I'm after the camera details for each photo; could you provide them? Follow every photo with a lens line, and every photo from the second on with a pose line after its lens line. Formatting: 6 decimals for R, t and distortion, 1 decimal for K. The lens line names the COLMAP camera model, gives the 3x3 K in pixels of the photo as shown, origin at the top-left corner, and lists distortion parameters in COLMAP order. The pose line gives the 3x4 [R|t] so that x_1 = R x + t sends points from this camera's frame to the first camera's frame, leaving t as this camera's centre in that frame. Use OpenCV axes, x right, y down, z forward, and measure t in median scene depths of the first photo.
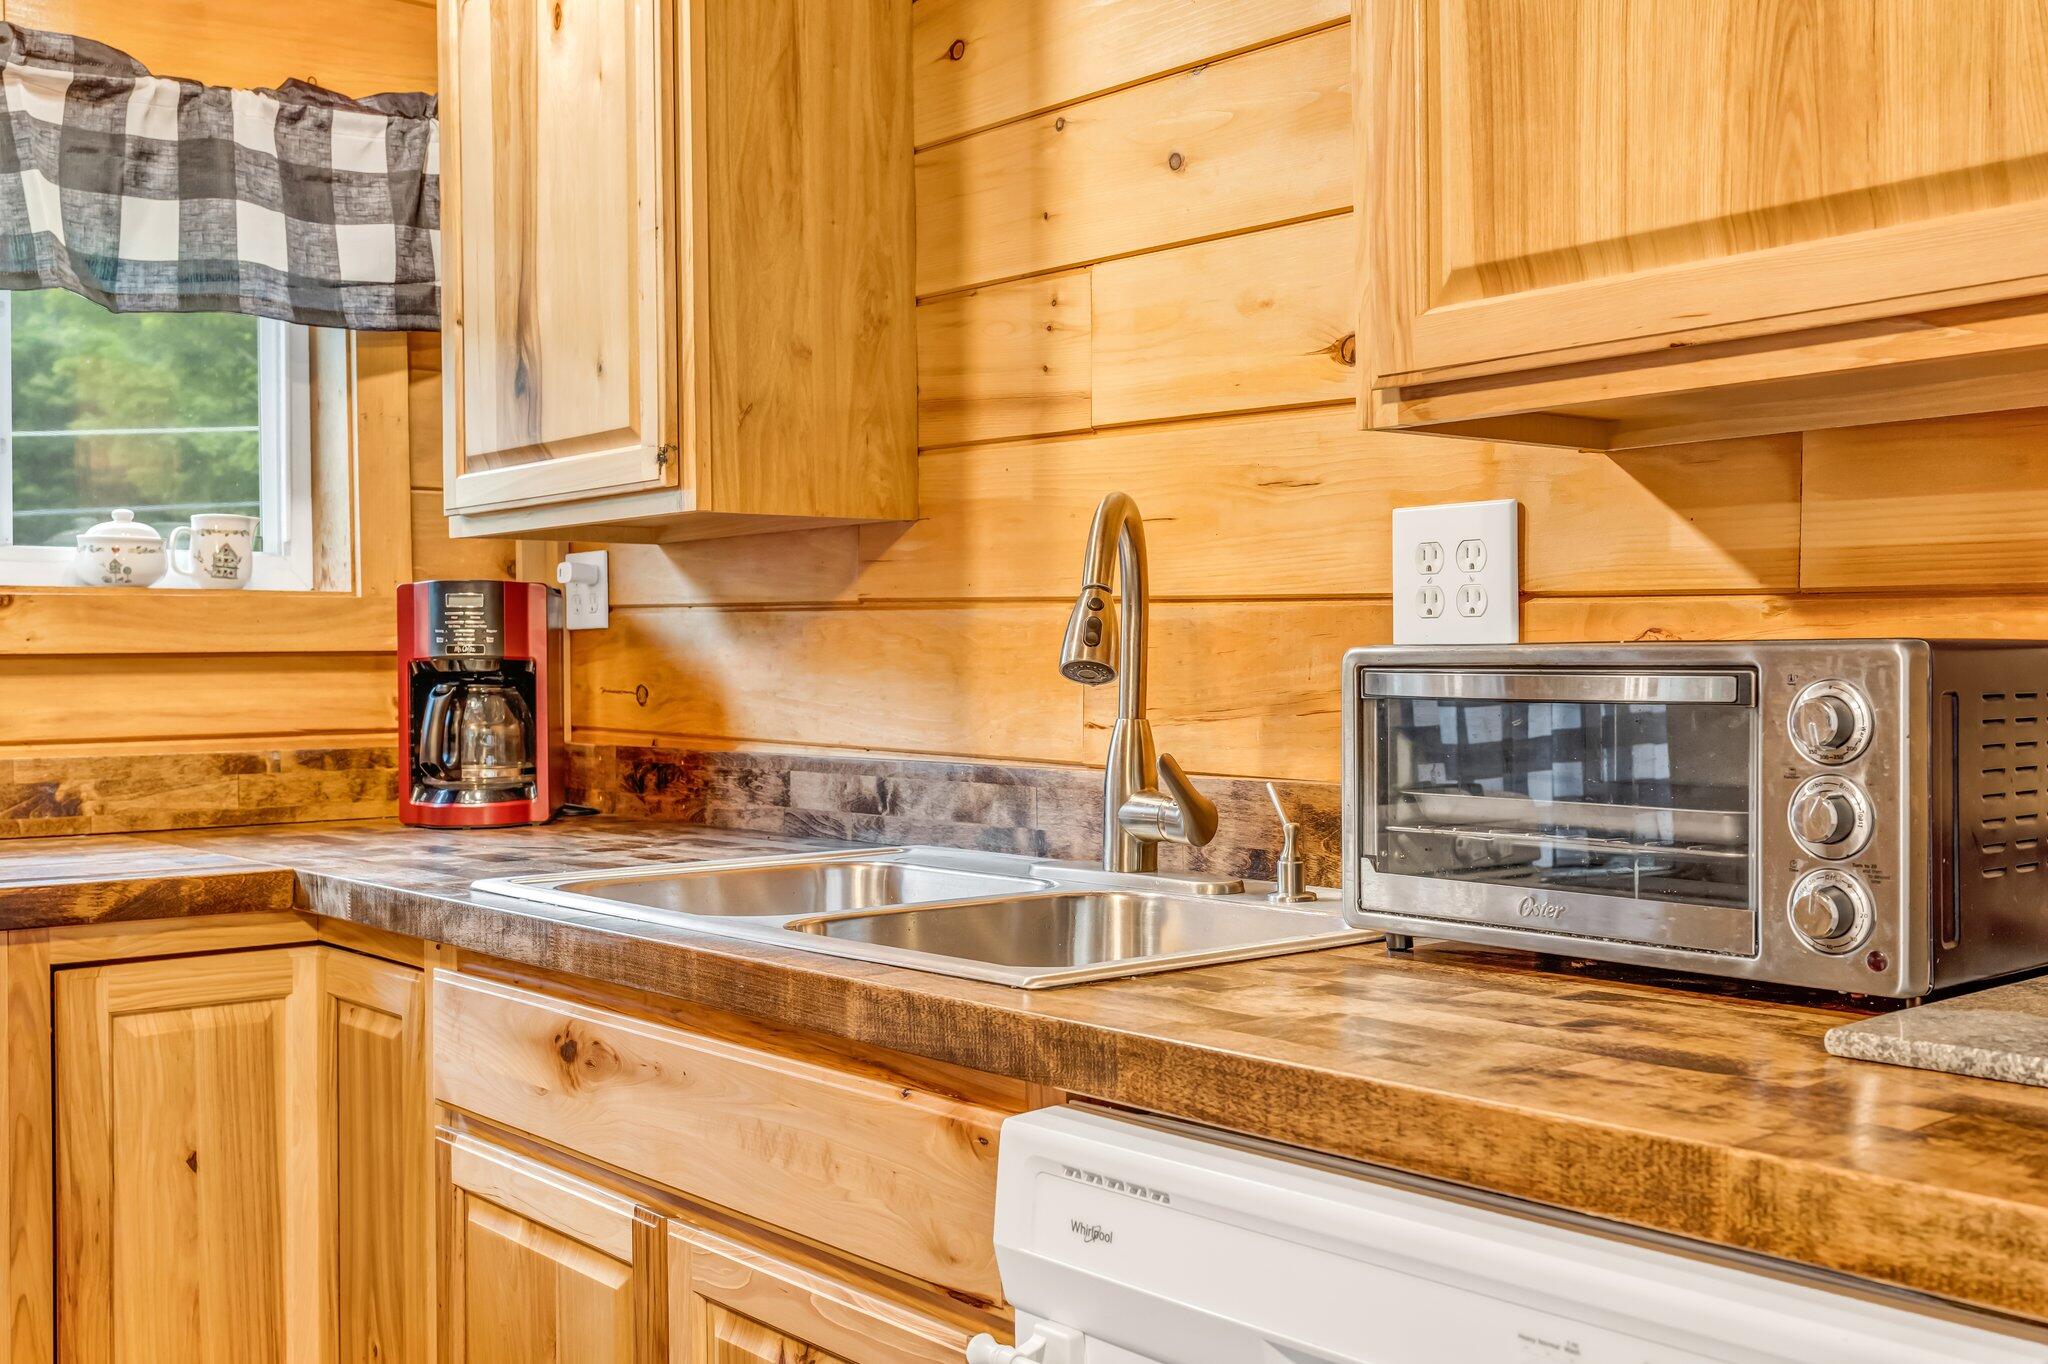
lens RADIAL K [[2064.9, 0, 1025.1], [0, 2064.9, 676.8], [0, 0, 1]] dist [0.009041, 0.000000]
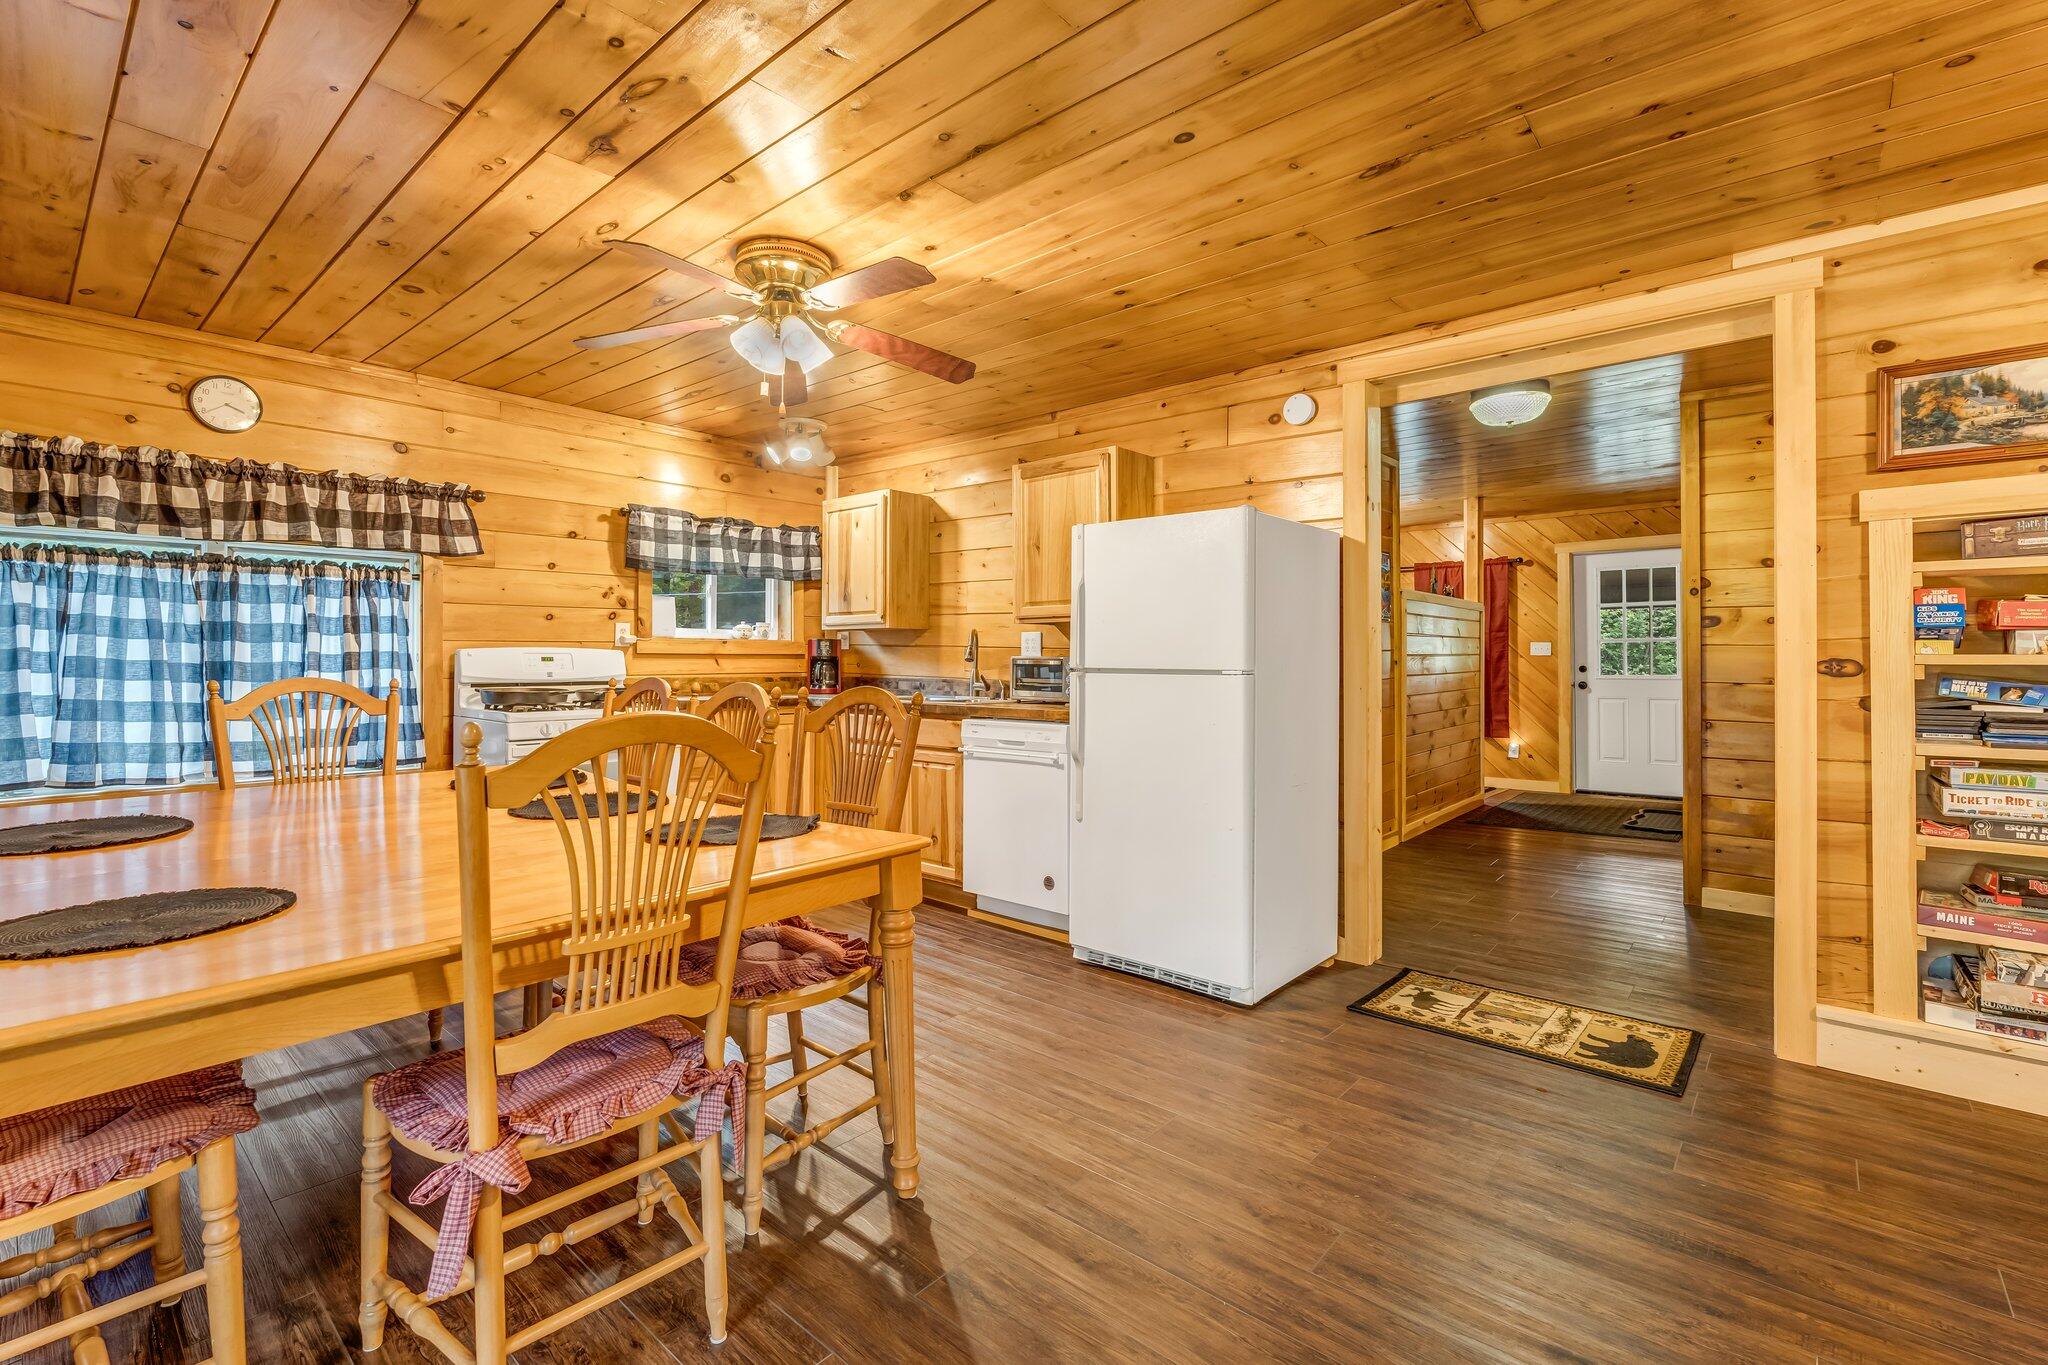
lens RADIAL K [[920.0, 0, 1026.4], [0, 920.0, 671.1], [0, 0, 1]] dist [-0.000109, 0.000000]
pose [[0.990685, 0.010977, 0.135729, -0.116355], [-0.011679, 0.999922, 0.004376, 0.010692], [-0.135670, -0.005920, 0.990736, -1.155823]]
